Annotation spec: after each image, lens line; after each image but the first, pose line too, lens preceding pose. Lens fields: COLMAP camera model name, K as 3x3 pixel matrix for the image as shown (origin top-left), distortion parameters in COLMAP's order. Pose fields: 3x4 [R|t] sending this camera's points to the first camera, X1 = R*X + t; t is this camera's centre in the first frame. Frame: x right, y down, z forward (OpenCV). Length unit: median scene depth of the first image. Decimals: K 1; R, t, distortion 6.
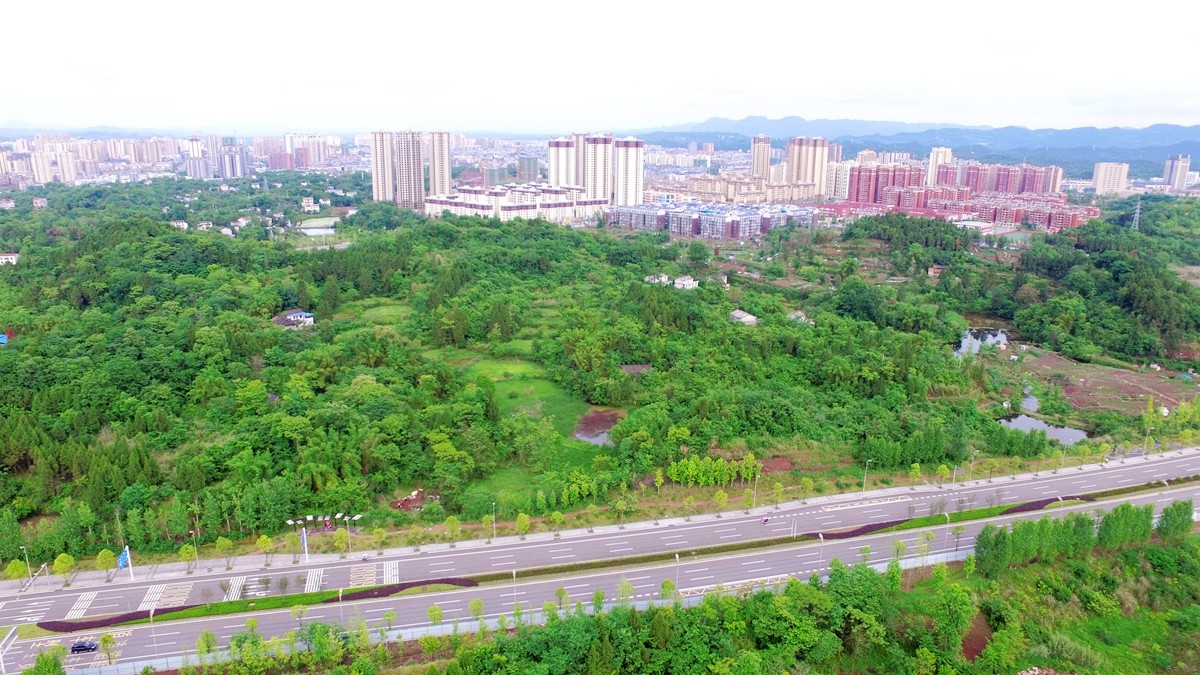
lens RADIAL K [[806.0, 0, 600.9], [0, 806.0, 349.8], [0, 0, 1]] dist [-0.128491, 0.096274]
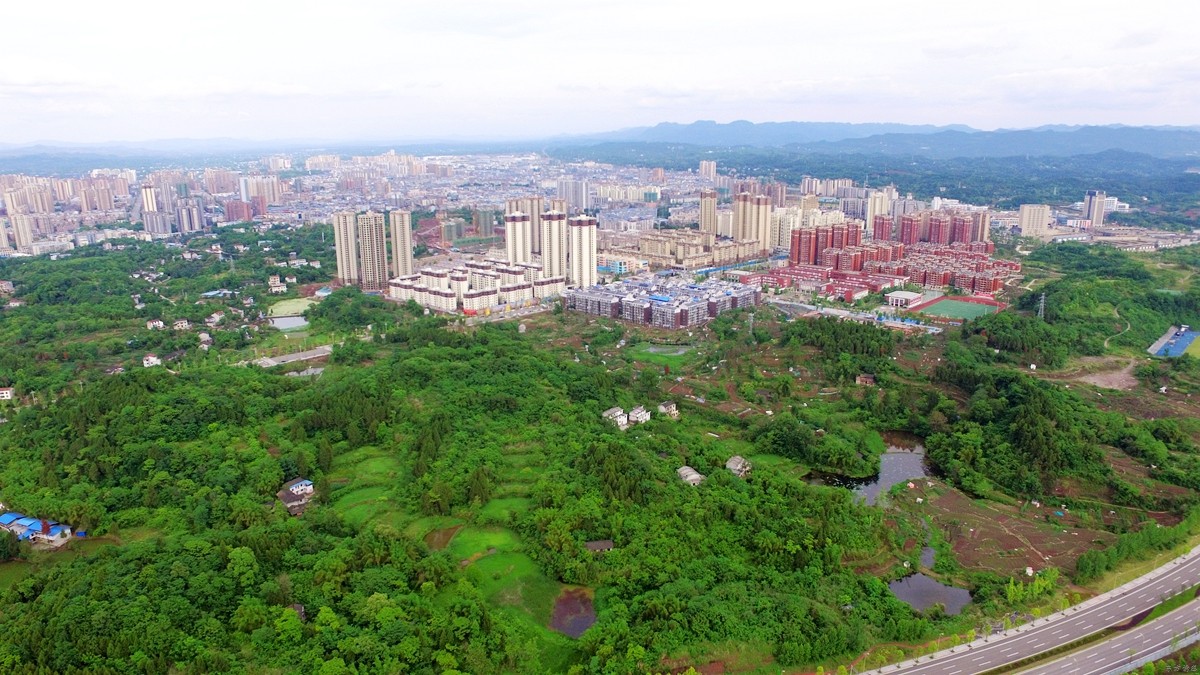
lens RADIAL K [[806.0, 0, 600.9], [0, 806.0, 349.8], [0, 0, 1]] dist [-0.128491, 0.096274]
pose [[0.997972, -0.036145, 0.052391, -0.003582], [0.036215, 0.999344, -0.000383, -0.182194], [-0.052343, 0.002279, 0.998627, -0.124471]]
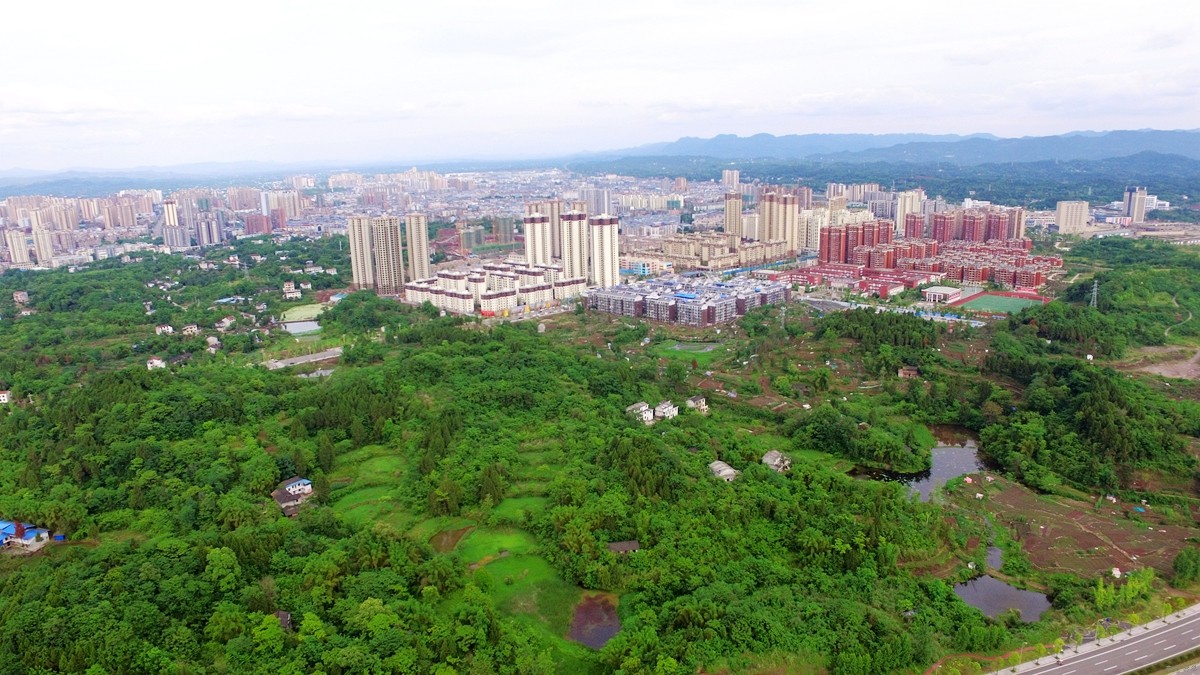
lens RADIAL K [[806.0, 0, 600.9], [0, 806.0, 349.8], [0, 0, 1]] dist [-0.128491, 0.096274]
pose [[0.998626, -0.046987, 0.023195, 0.001069], [0.047516, 0.998610, -0.022790, -0.146489], [-0.022092, 0.023860, 0.999471, -0.041165]]
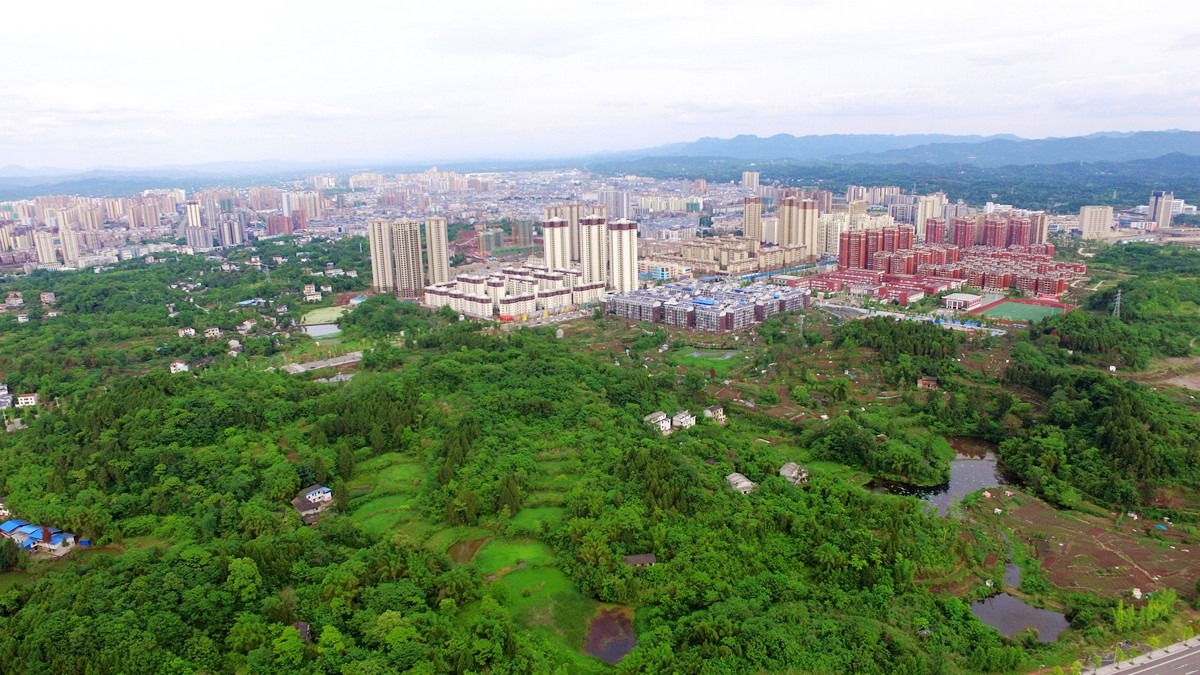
lens RADIAL K [[806.0, 0, 600.9], [0, 806.0, 349.8], [0, 0, 1]] dist [-0.128491, 0.096274]
pose [[0.999195, -0.040100, 0.000594, 0.001655], [0.040103, 0.998921, -0.023432, -0.159154], [0.000346, 0.023437, 0.999725, -0.044336]]
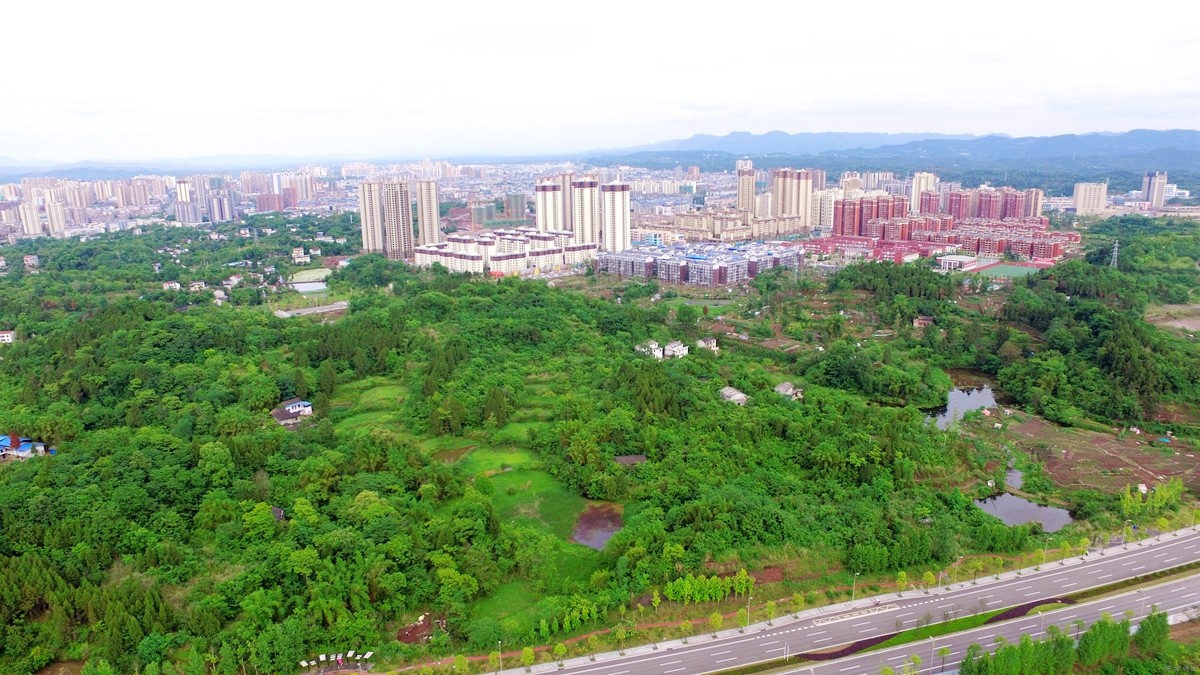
lens RADIAL K [[806.0, 0, 600.9], [0, 806.0, 349.8], [0, 0, 1]] dist [-0.128491, 0.096274]
pose [[0.999403, -0.033031, 0.010155, 0.000437], [0.033241, 0.999222, -0.021229, -0.066062], [-0.009446, 0.021554, 0.999723, -0.018401]]
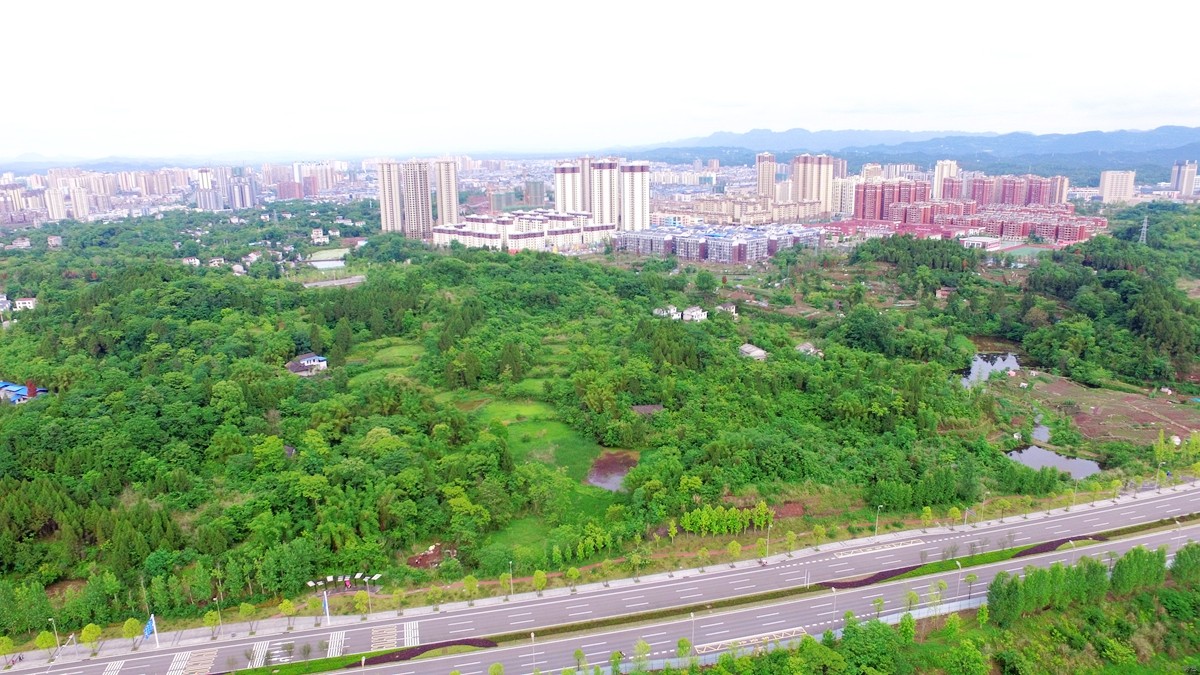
lens RADIAL K [[806.0, 0, 600.9], [0, 806.0, 349.8], [0, 0, 1]] dist [-0.128491, 0.096274]
pose [[0.999607, -0.025047, -0.012607, 0.000187], [0.024793, 0.999496, -0.019849, -0.022120], [0.013098, 0.019529, 0.999723, -0.006806]]
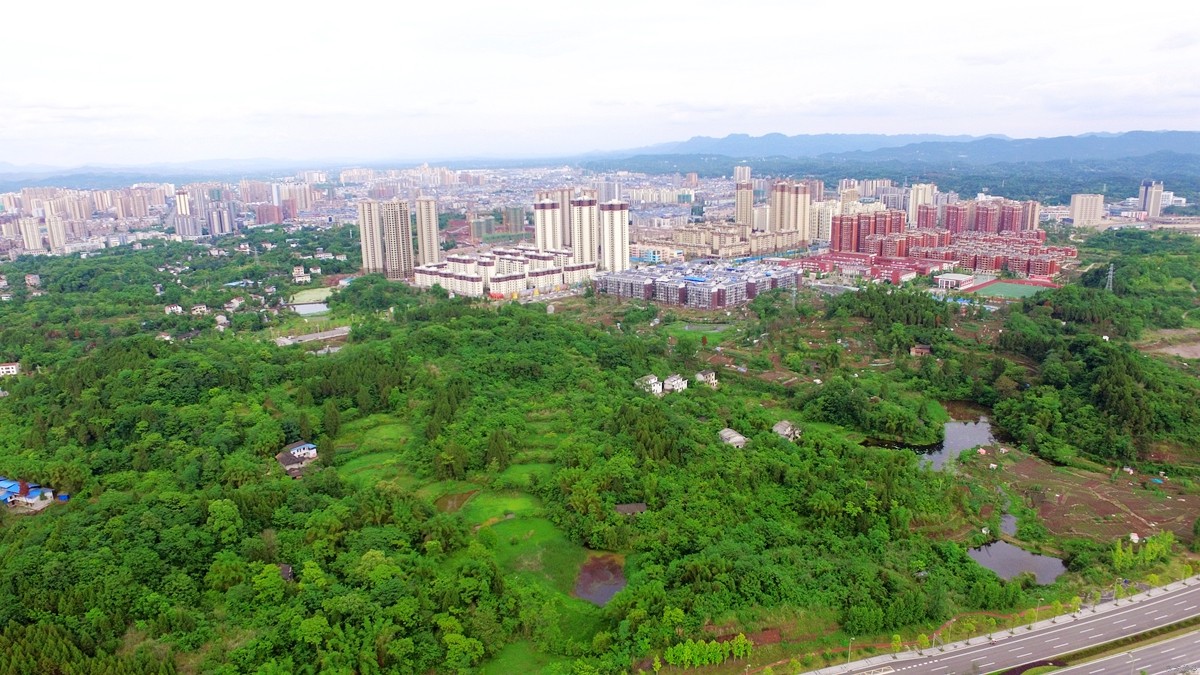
lens RADIAL K [[806.0, 0, 600.9], [0, 806.0, 349.8], [0, 0, 1]] dist [-0.128491, 0.096274]
pose [[0.999205, -0.038272, 0.011159, 0.000811], [0.038522, 0.998990, -0.023122, -0.109677], [-0.010263, 0.023534, 0.999670, -0.030636]]
